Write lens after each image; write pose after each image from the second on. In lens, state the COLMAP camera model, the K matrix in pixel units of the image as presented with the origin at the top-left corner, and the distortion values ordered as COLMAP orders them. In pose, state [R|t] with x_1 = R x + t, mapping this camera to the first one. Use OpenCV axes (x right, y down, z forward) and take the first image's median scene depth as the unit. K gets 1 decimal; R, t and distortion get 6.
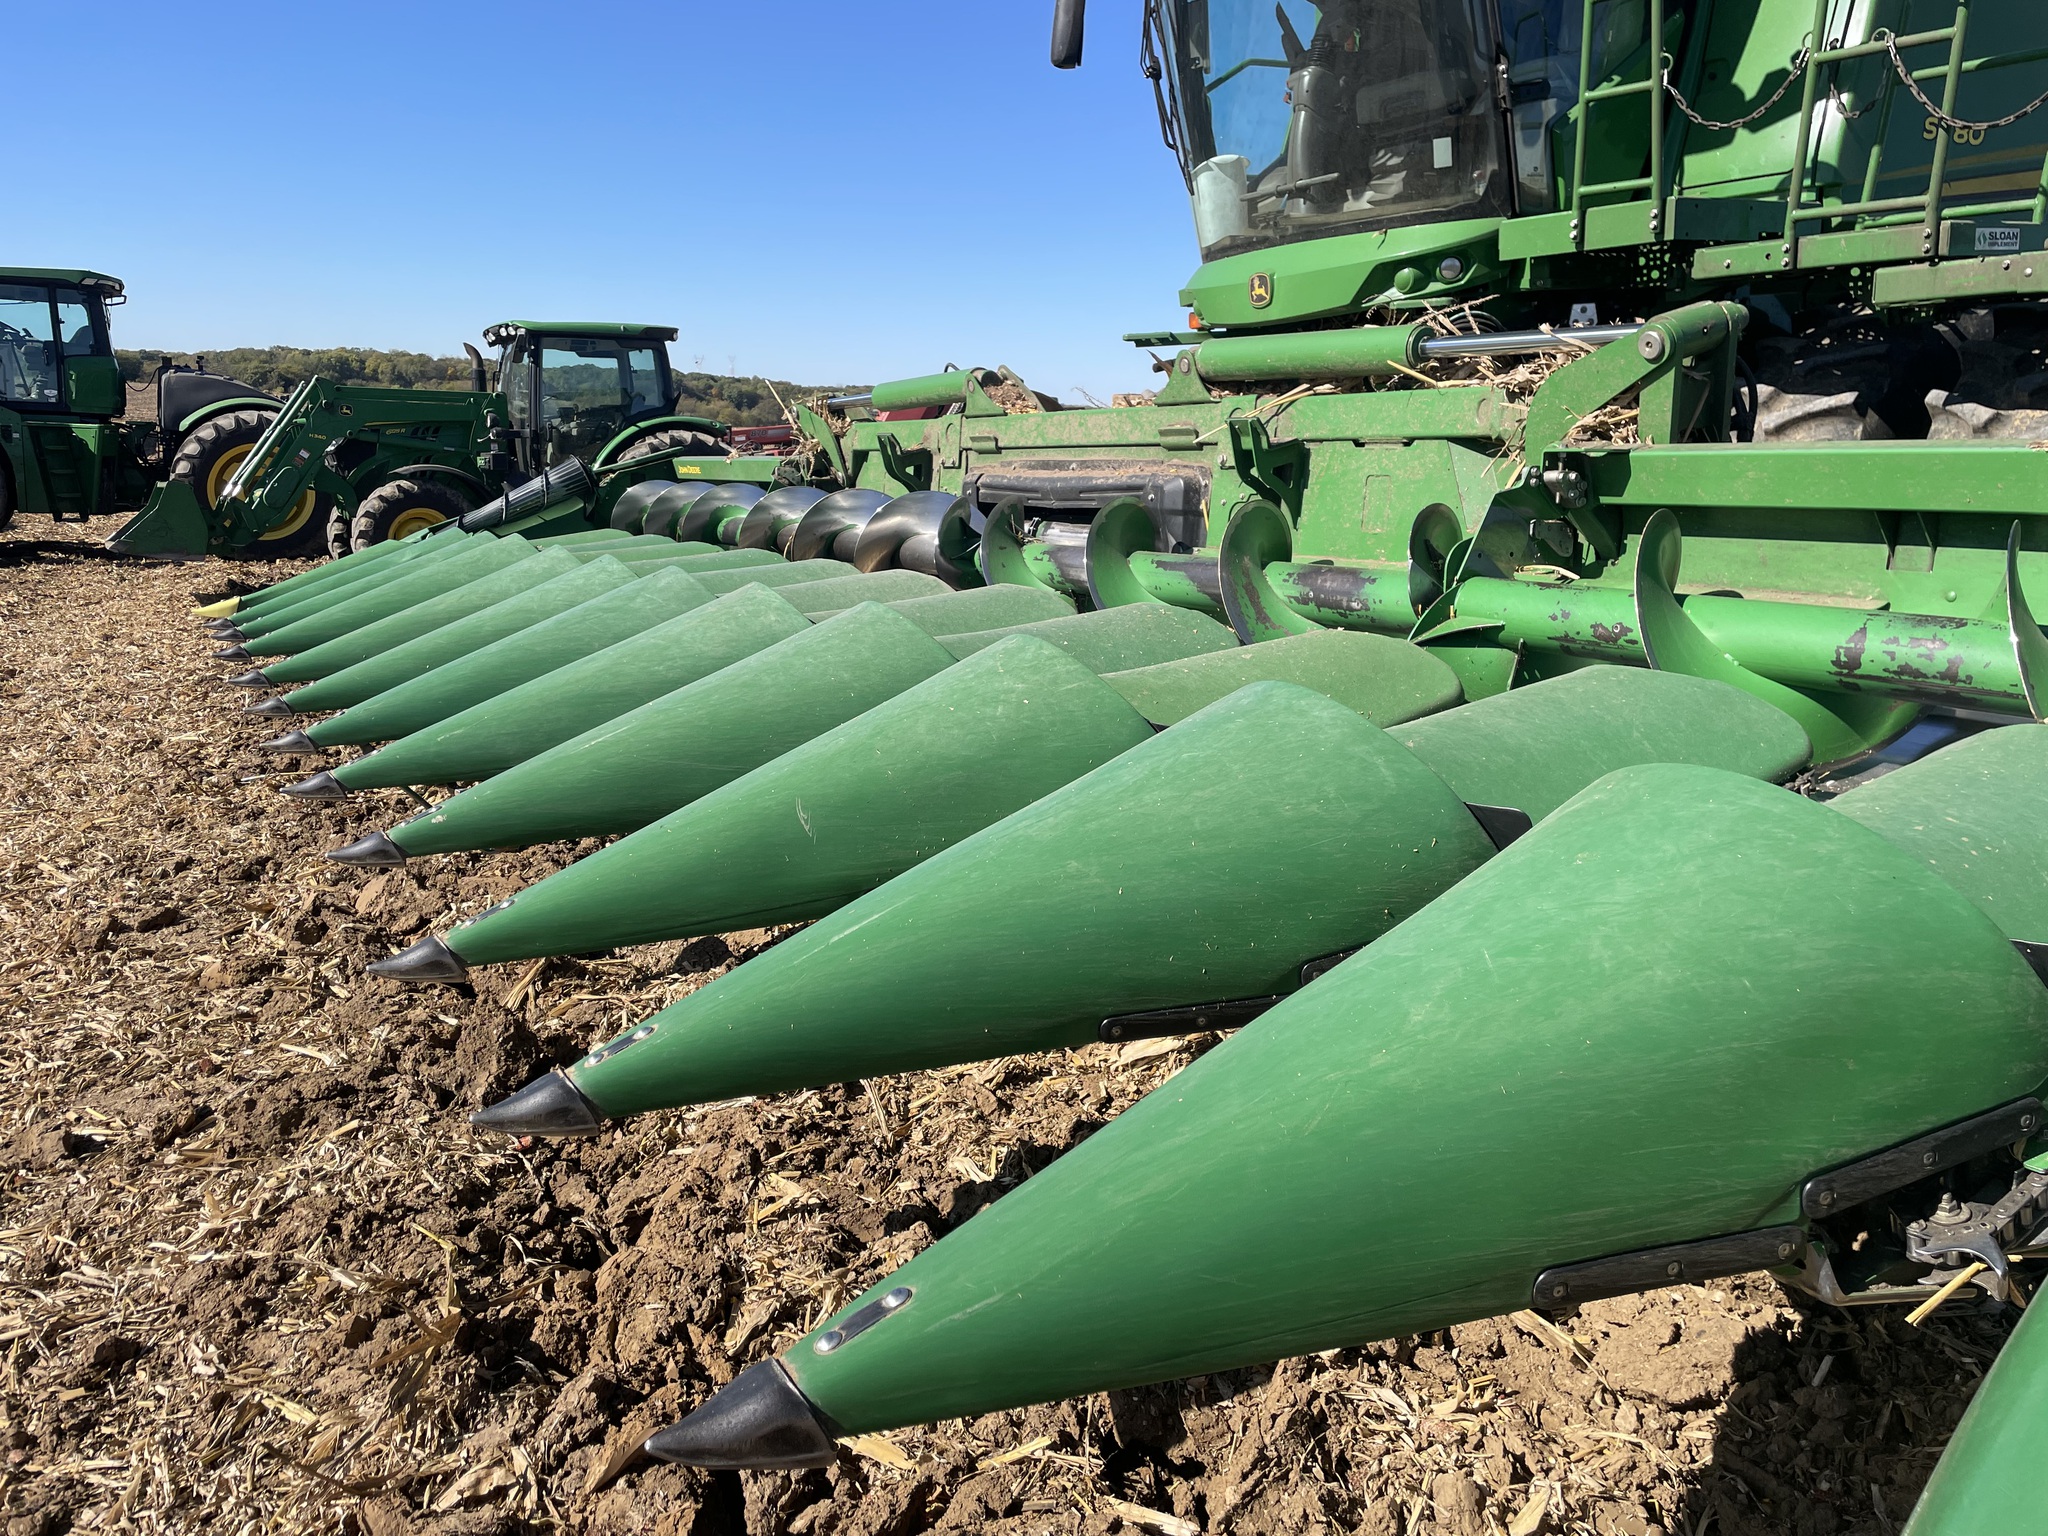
lens RADIAL K [[1550.4, 0, 1045.0], [0, 1550.4, 758.3], [0, 0, 1]] dist [0.083180, -0.104557]
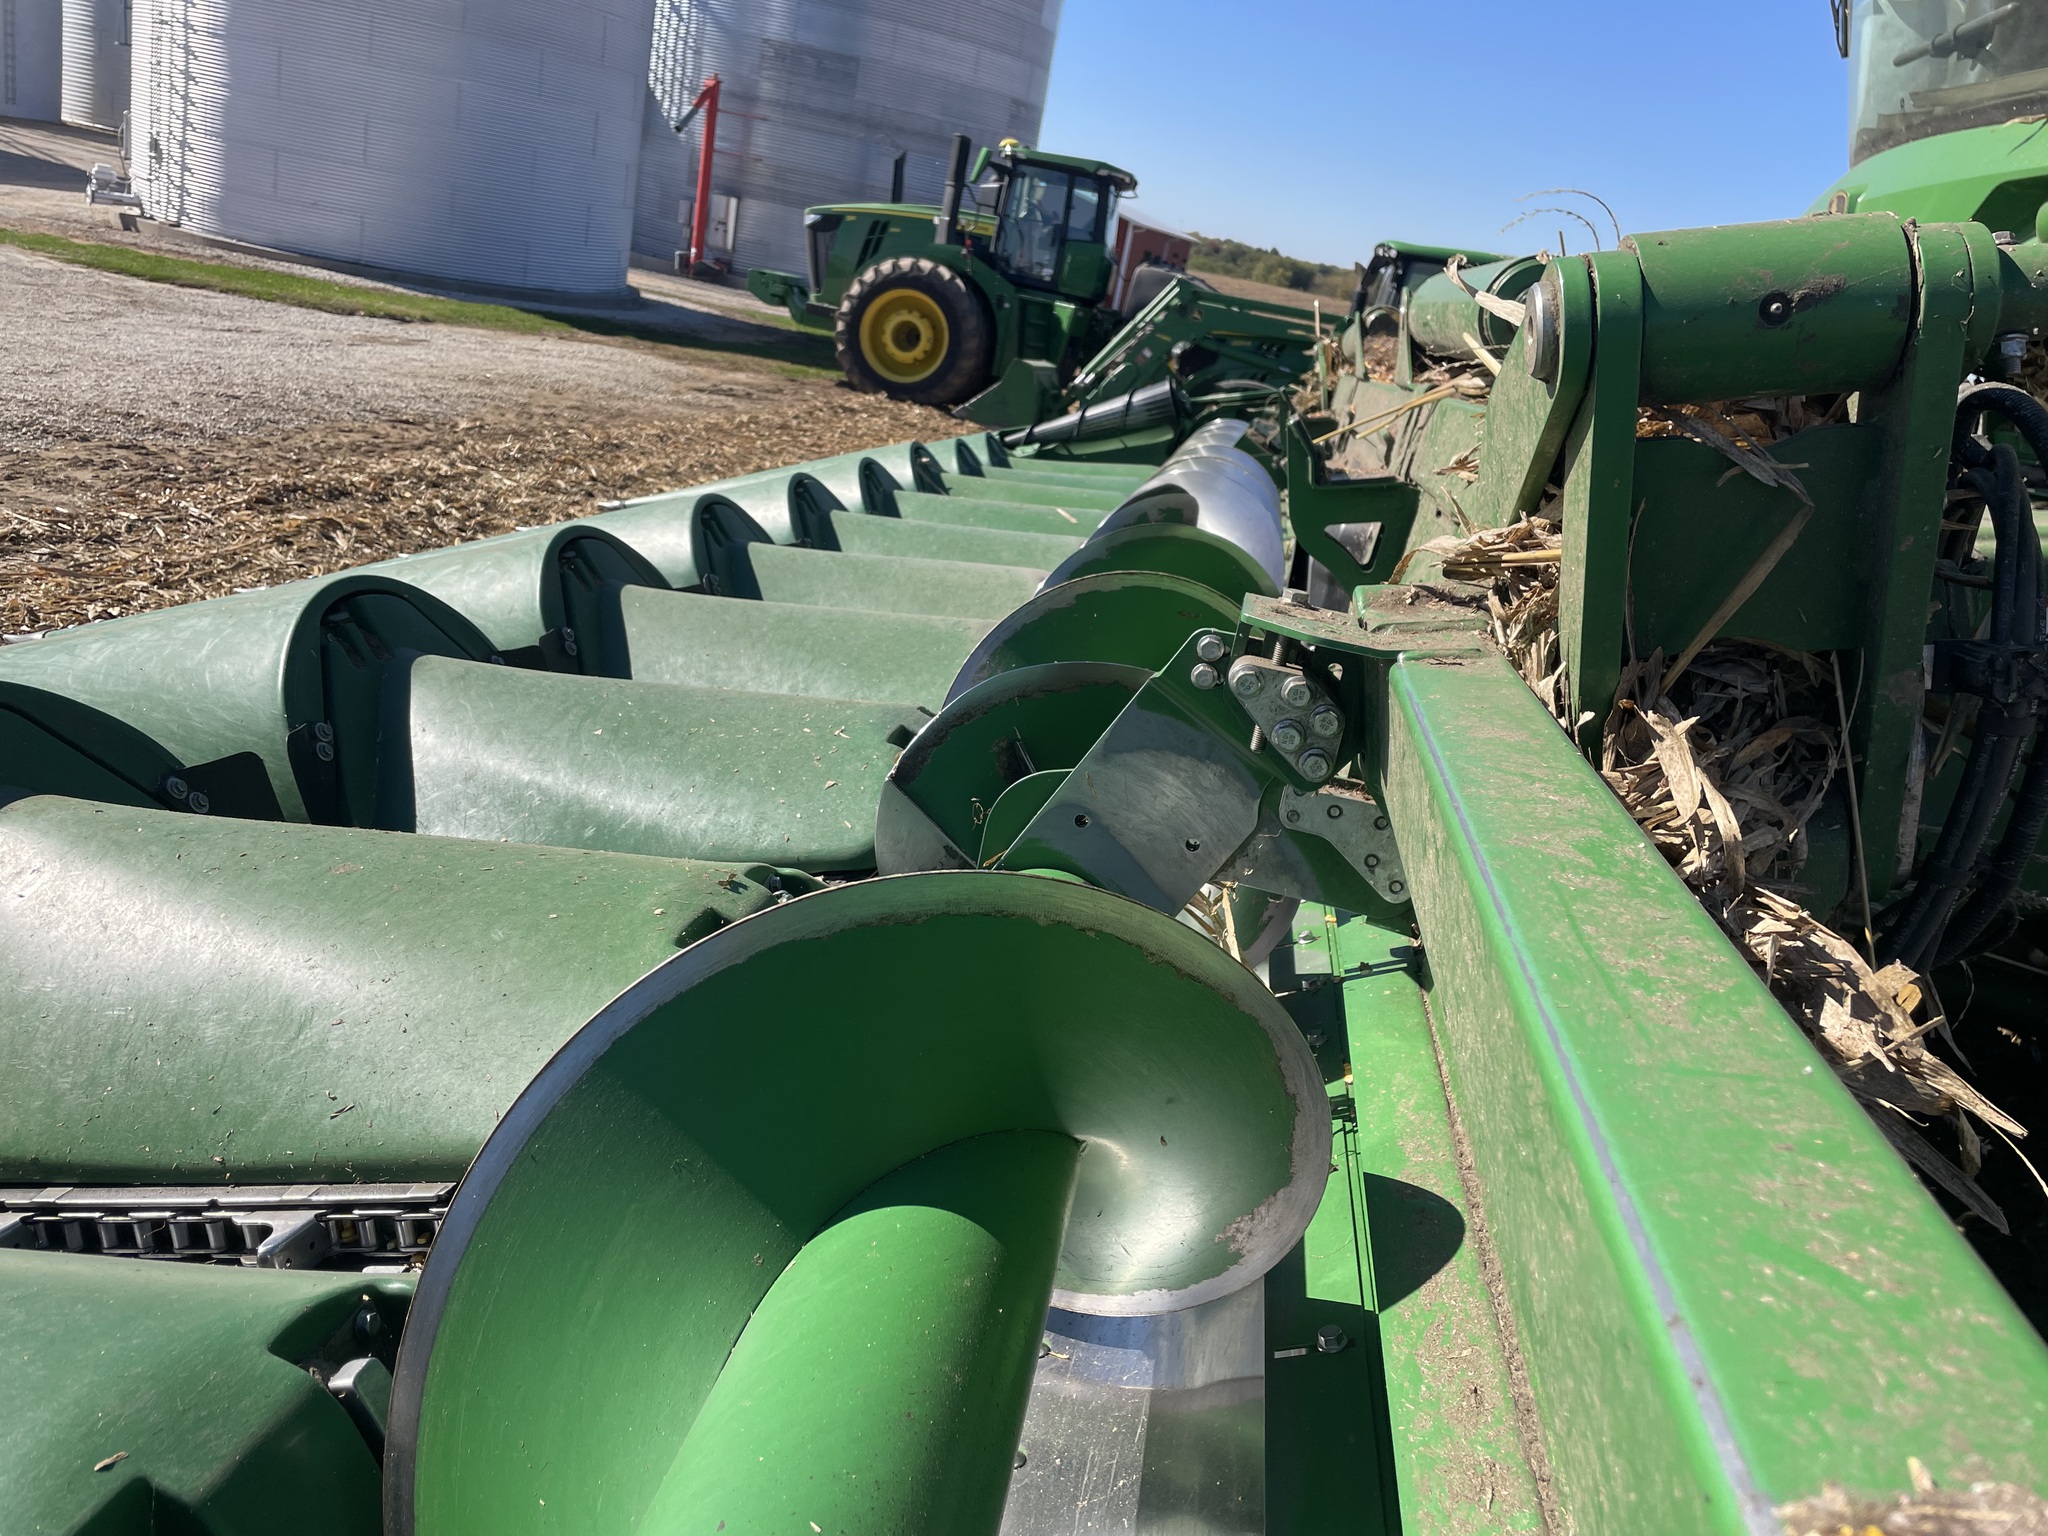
lens RADIAL K [[1550.4, 0, 1014.1], [0, 1550.4, 753.1], [0, 0, 1]] dist [0.083180, -0.104557]
pose [[0.760623, 0.294569, -0.578517, 0.233135], [-0.278097, 0.953072, 0.119648, -0.094379], [0.586613, 0.069877, 0.806847, 0.344375]]
